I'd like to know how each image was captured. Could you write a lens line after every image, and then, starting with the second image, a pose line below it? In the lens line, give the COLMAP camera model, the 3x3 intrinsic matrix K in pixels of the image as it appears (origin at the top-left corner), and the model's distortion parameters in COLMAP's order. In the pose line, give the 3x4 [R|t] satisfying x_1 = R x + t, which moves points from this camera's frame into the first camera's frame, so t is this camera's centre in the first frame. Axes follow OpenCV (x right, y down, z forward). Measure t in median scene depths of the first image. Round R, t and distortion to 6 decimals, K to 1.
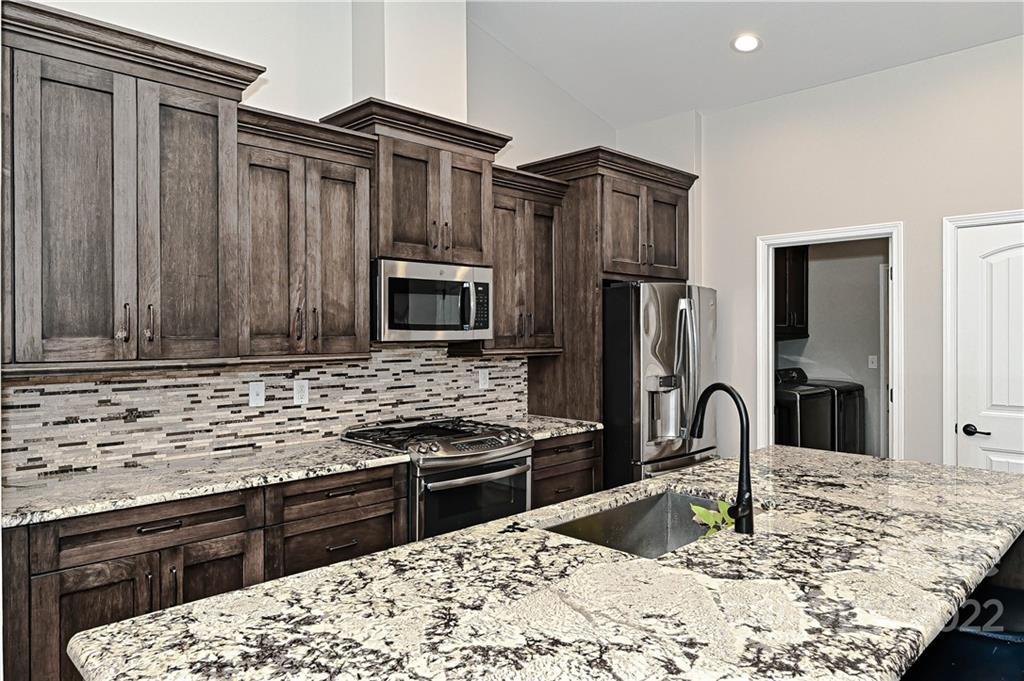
lens RADIAL K [[693.5, 0, 512.4], [0, 693.5, 348.7], [0, 0, 1]] dist [0.000131, 0.000350]
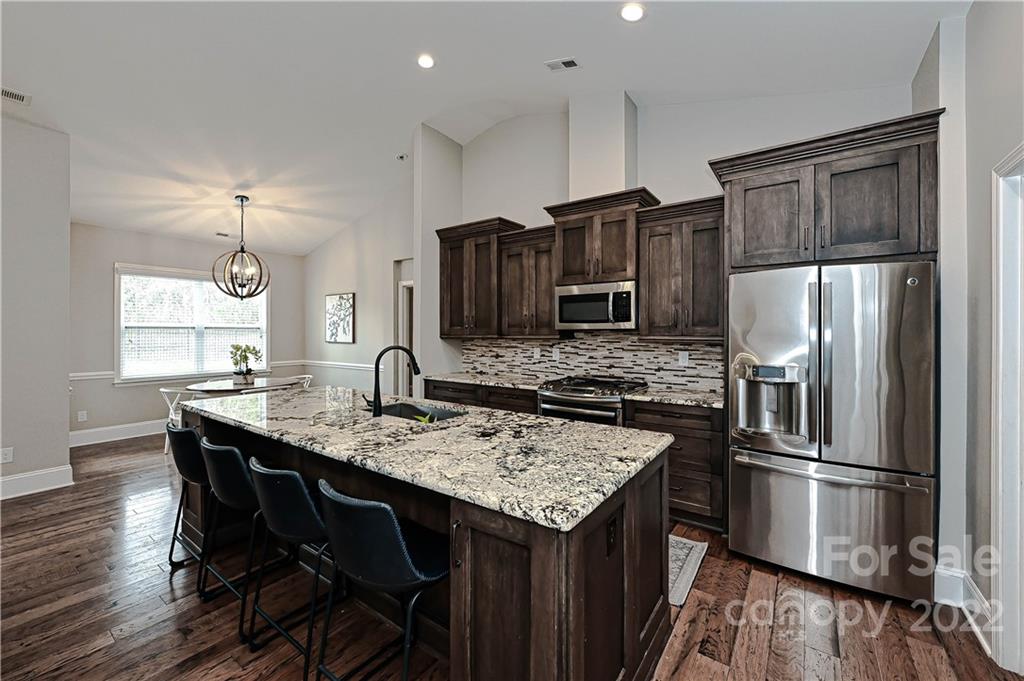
lens RADIAL K [[406.6, 0, 509.4], [0, 406.6, 332.3], [0, 0, 1]] dist [-0.002861, -0.000282]
pose [[0.153988, 0.000930, -0.988072, 0.857871], [-0.027054, 0.999629, -0.003275, 0.004720], [0.987702, 0.027235, 0.153956, 0.661221]]
